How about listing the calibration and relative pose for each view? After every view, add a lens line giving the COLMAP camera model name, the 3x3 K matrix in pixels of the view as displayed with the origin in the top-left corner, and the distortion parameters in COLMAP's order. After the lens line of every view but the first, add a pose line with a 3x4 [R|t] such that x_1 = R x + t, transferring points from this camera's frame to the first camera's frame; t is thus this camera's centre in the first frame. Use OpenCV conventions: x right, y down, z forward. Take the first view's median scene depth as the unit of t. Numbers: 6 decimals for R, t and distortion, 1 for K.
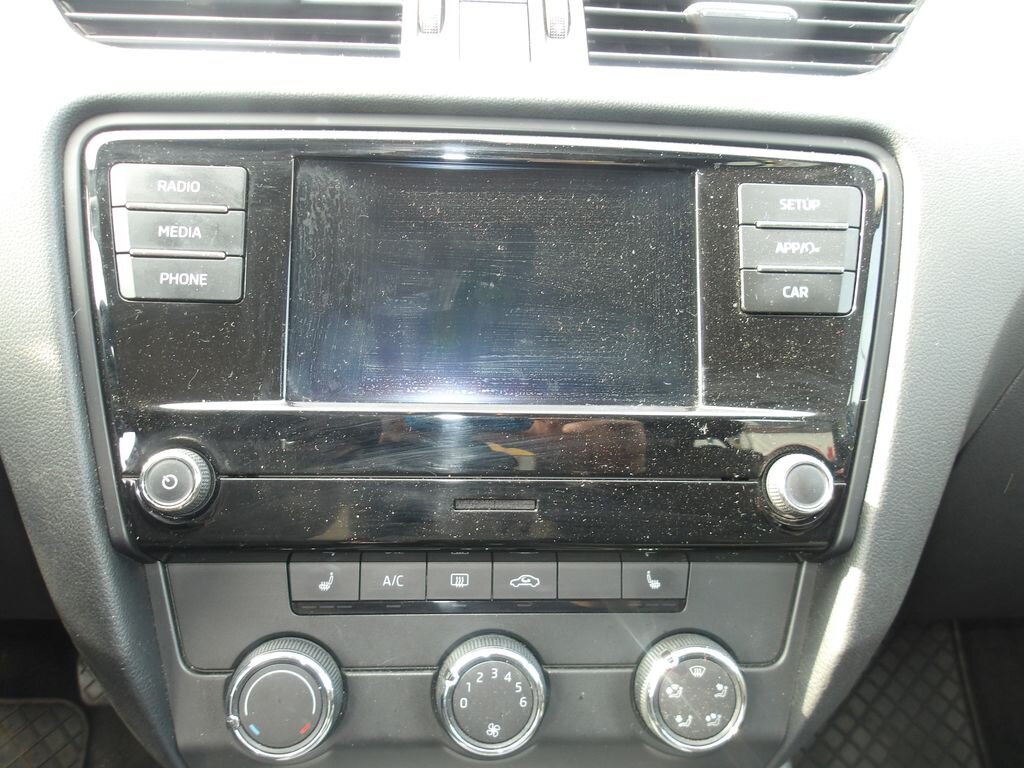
lens RADIAL K [[841.5, 0, 511.5], [0, 841.5, 394.8], [0, 0, 1]] dist [0.005027, 0.013588]
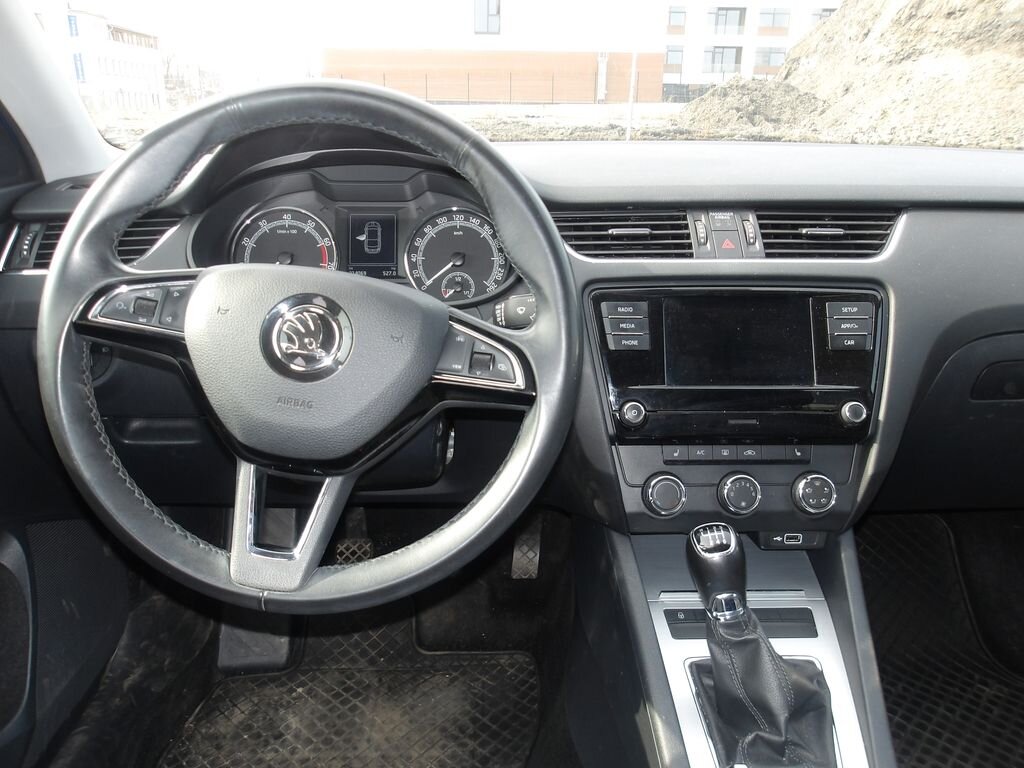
lens RADIAL K [[841.5, 0, 509.2], [0, 841.5, 384.0], [0, 0, 1]] dist [0.005027, 0.013588]
pose [[0.999145, -0.016766, -0.037796, -0.661338], [0.014991, 0.998794, -0.046746, 0.121638], [0.038534, 0.046139, 0.998192, -1.754128]]
